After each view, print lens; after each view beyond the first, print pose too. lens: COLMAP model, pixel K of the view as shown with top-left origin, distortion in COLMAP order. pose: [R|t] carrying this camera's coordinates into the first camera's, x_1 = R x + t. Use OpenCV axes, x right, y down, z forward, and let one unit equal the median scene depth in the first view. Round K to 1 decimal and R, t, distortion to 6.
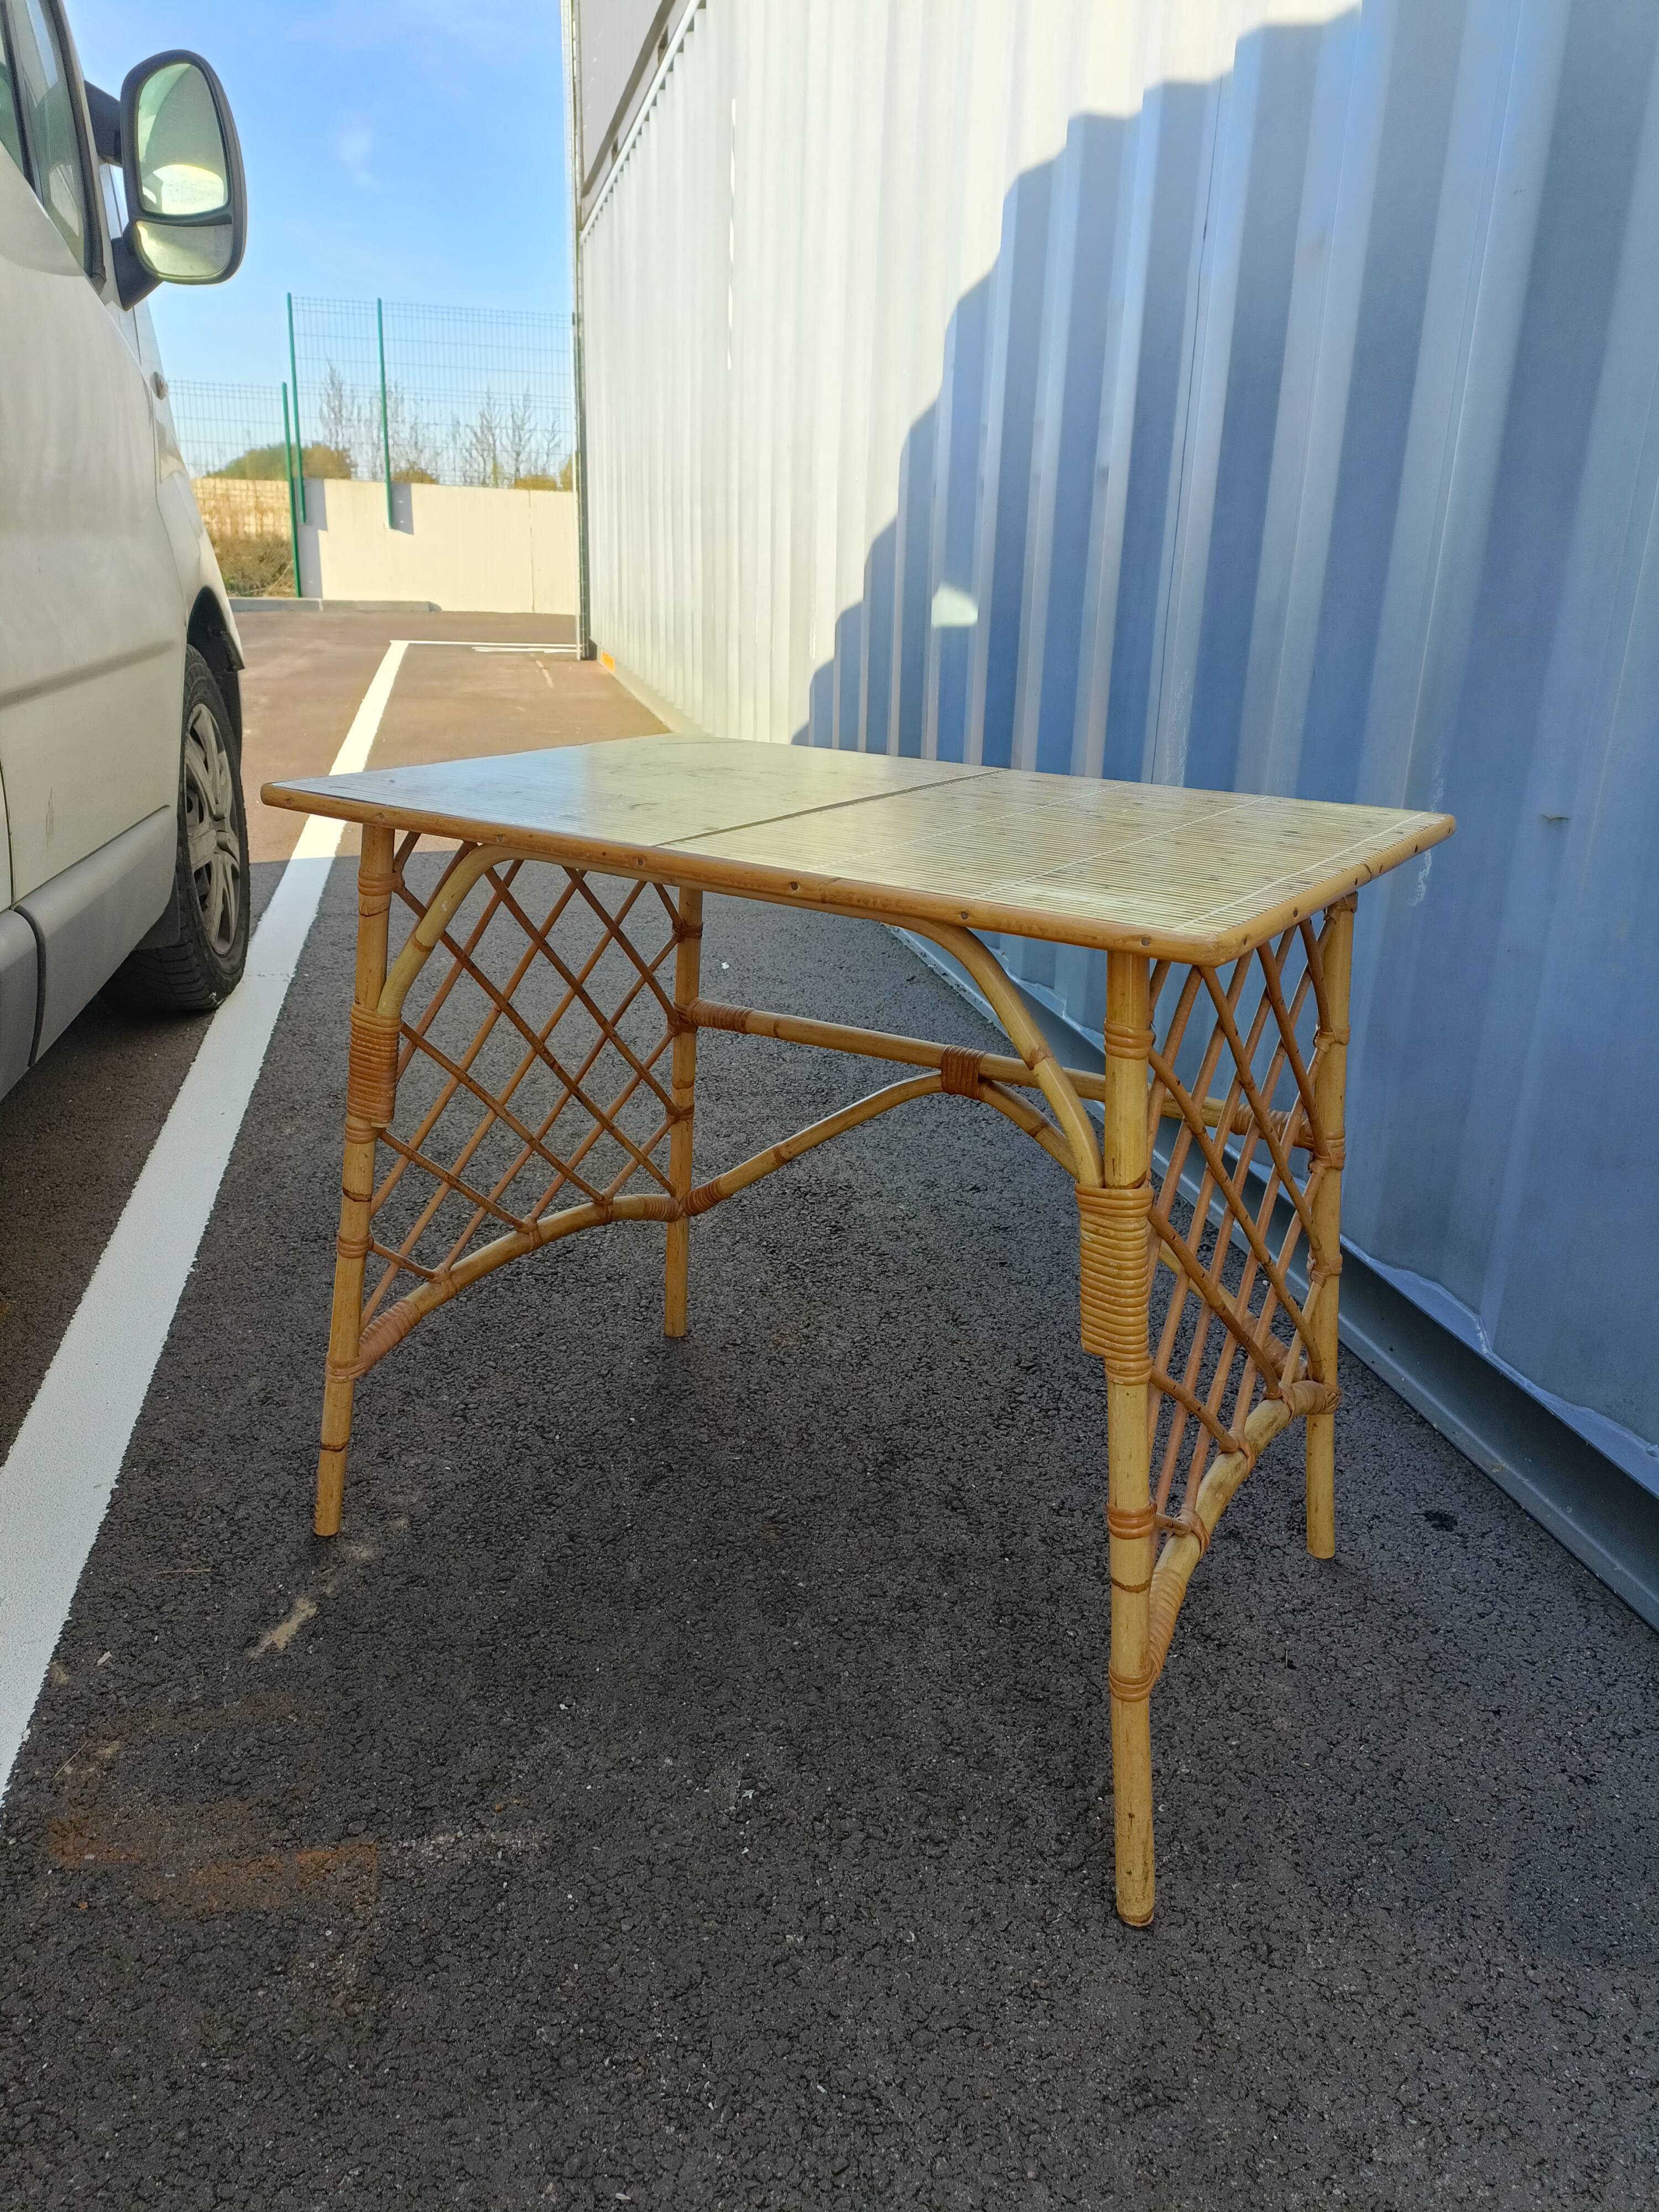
lens RADIAL K [[1630.4, 0, 818.7], [0, 1630.4, 1101.1], [0, 0, 1]] dist [0.061731, -0.060681]
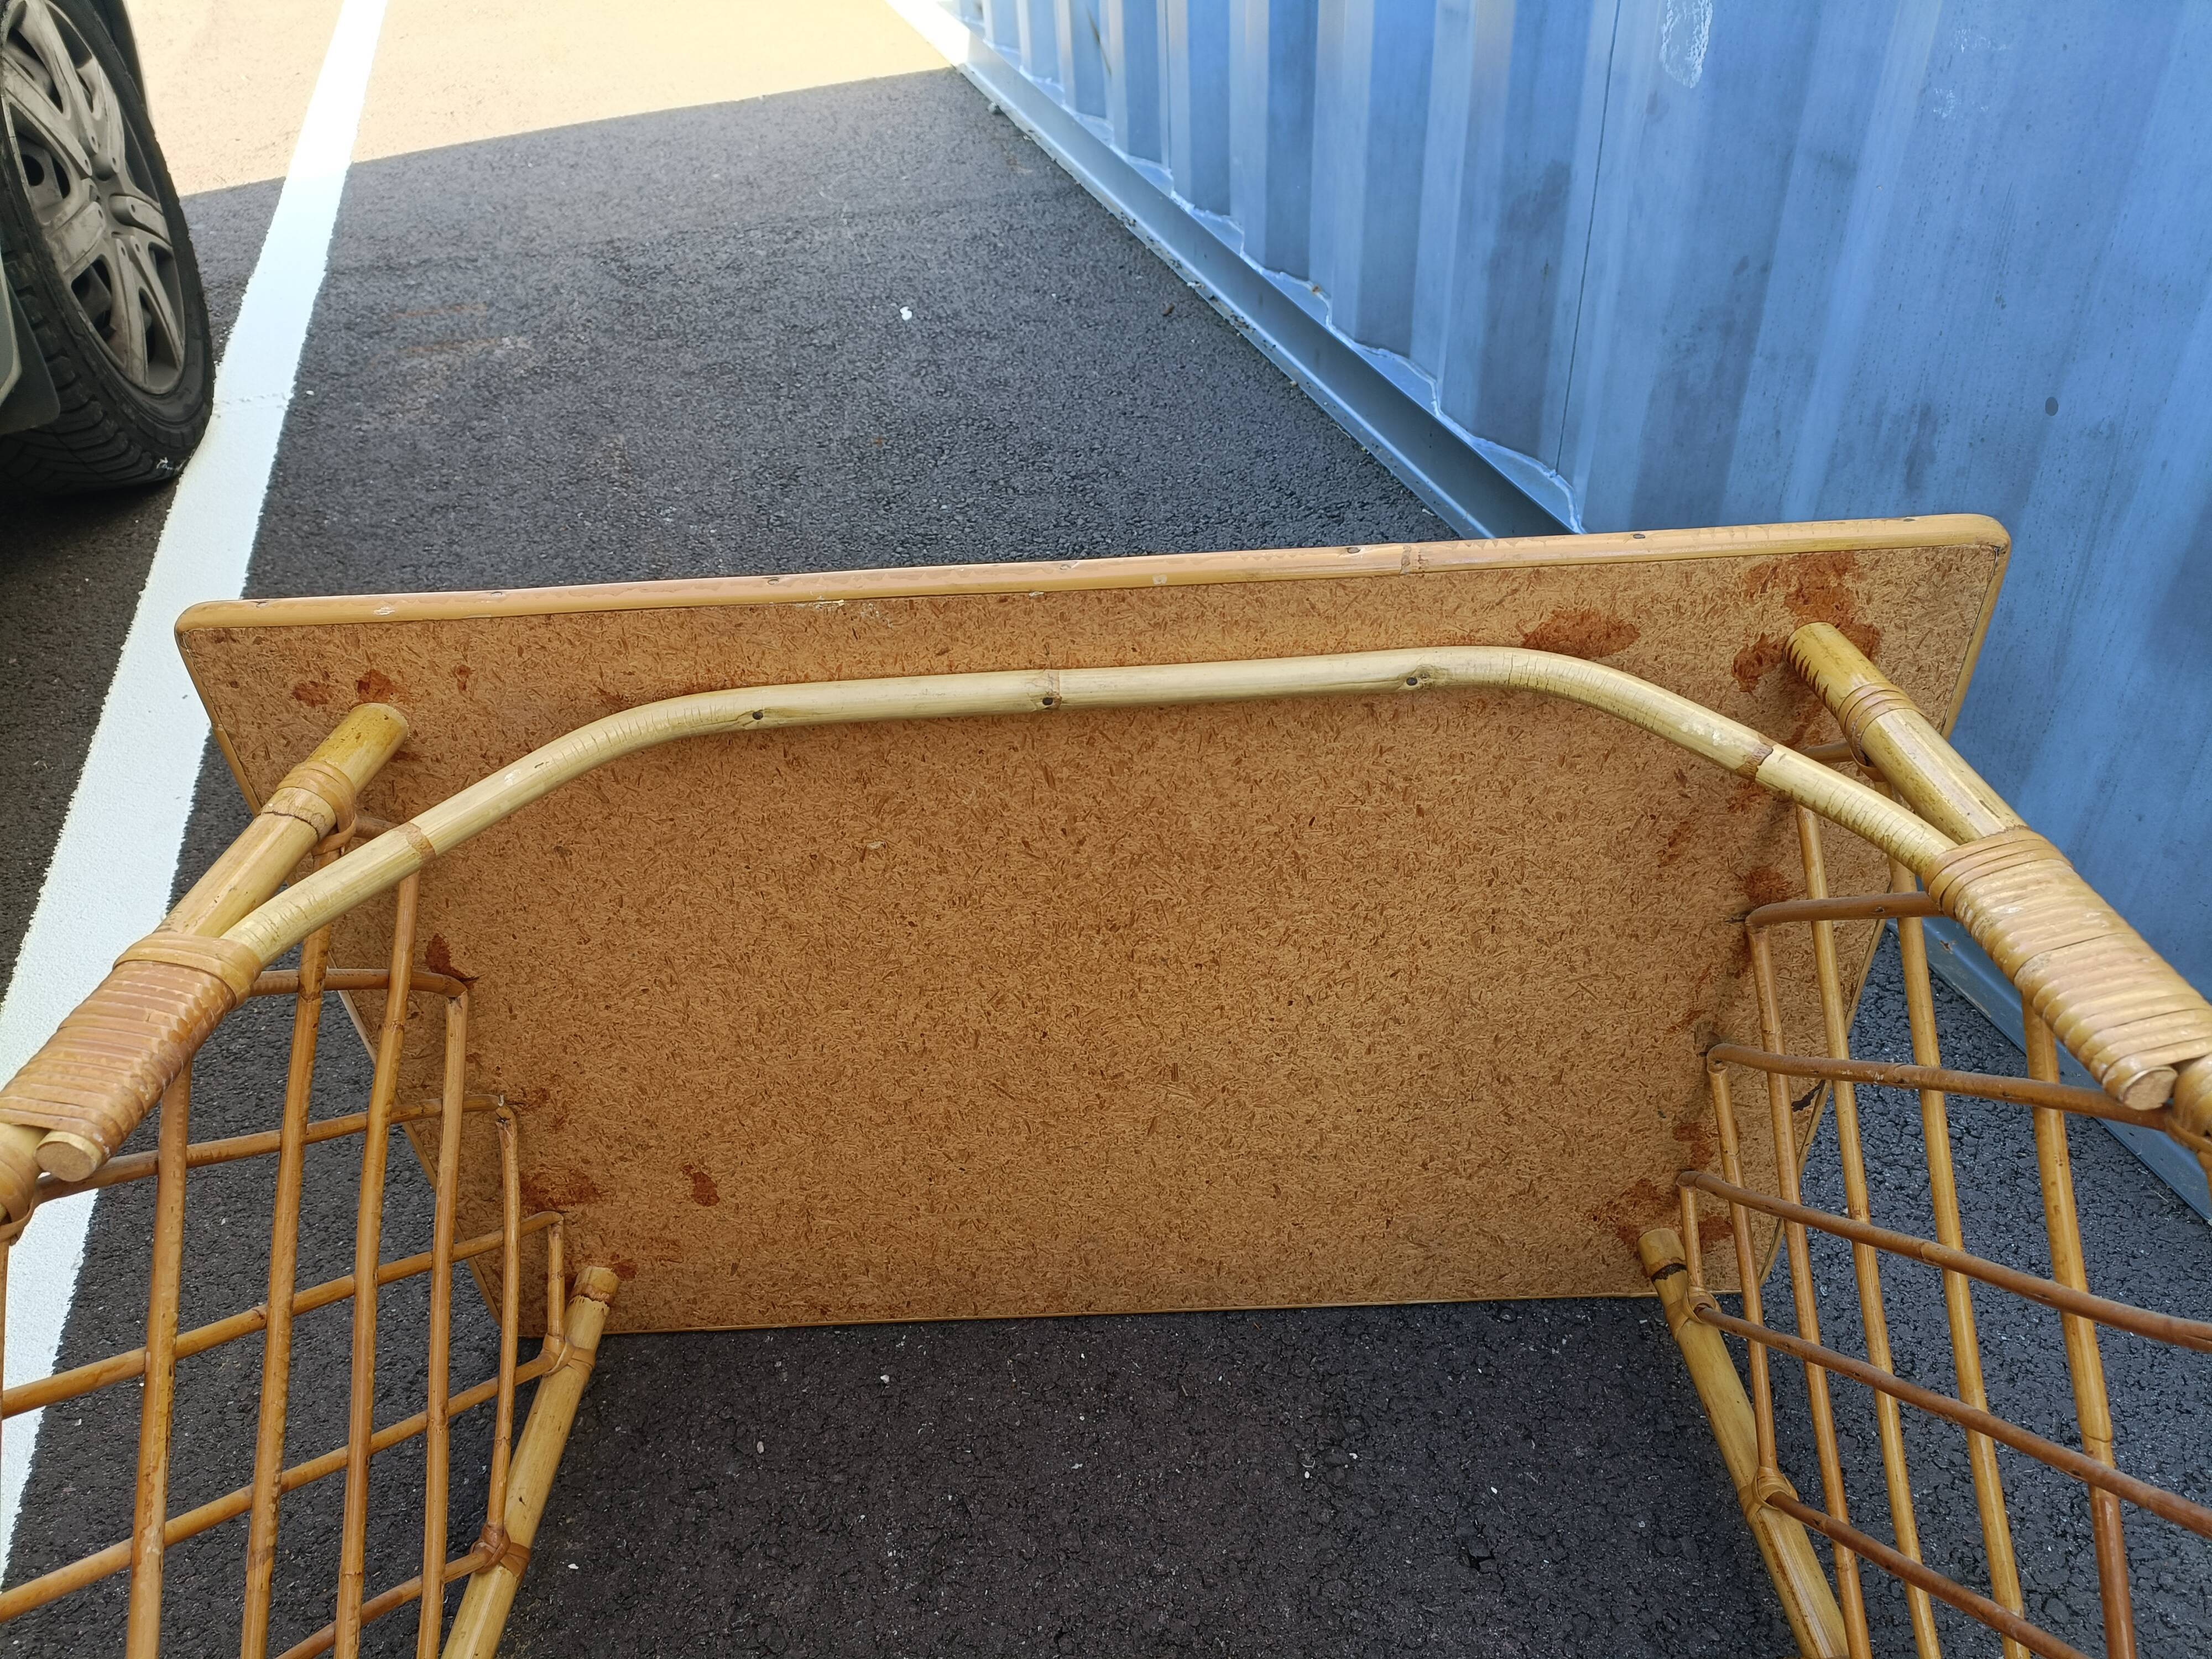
lens RADIAL K [[1630.4, 0, 1096.1], [0, 1630.4, 829.8], [0, 0, 1]] dist [0.061731, -0.060681]
pose [[0.994216, -0.104540, 0.024596, -0.028332], [0.092052, 0.947498, 0.306226, -0.143040], [-0.055318, -0.302190, 0.951641, 0.429261]]
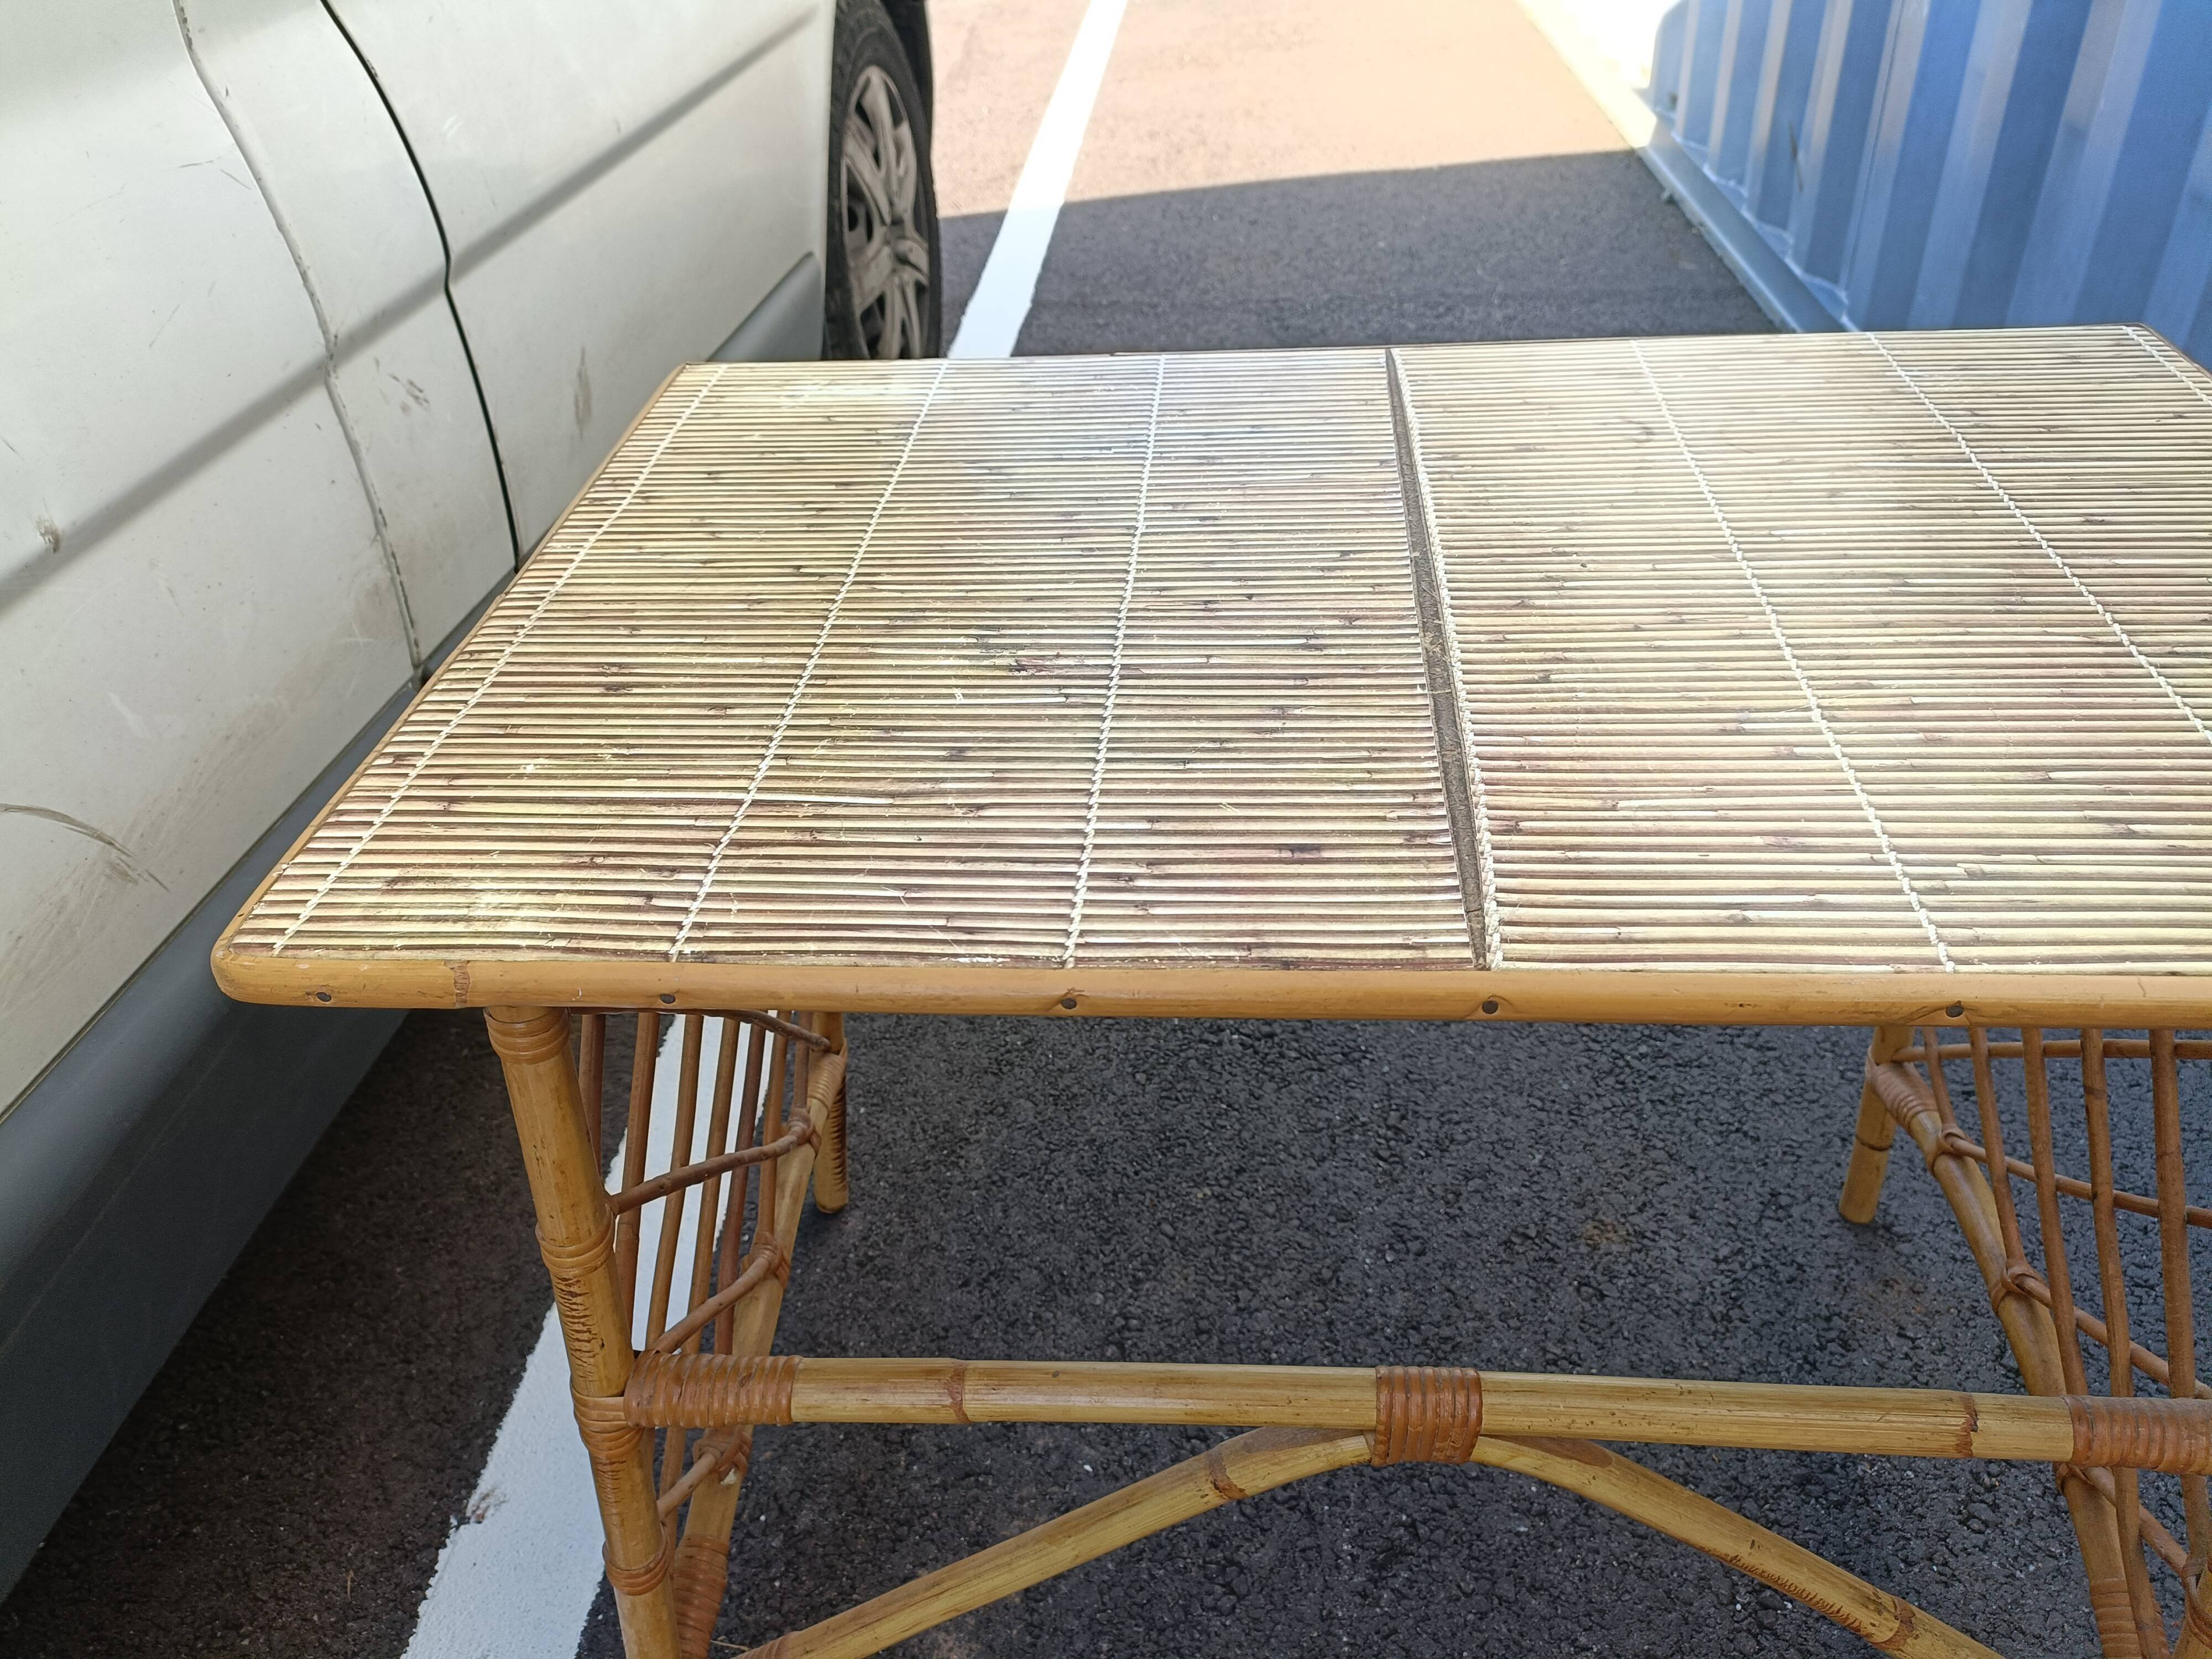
lens RADIAL K [[1630.4, 0, 1097.5], [0, 1630.4, 832.4], [0, 0, 1]] dist [0.061731, -0.060681]
pose [[0.957638, 0.099542, -0.270223, -0.051460], [-0.018612, 0.957792, 0.286860, -0.187795], [0.287372, -0.269679, 0.919071, 0.359186]]
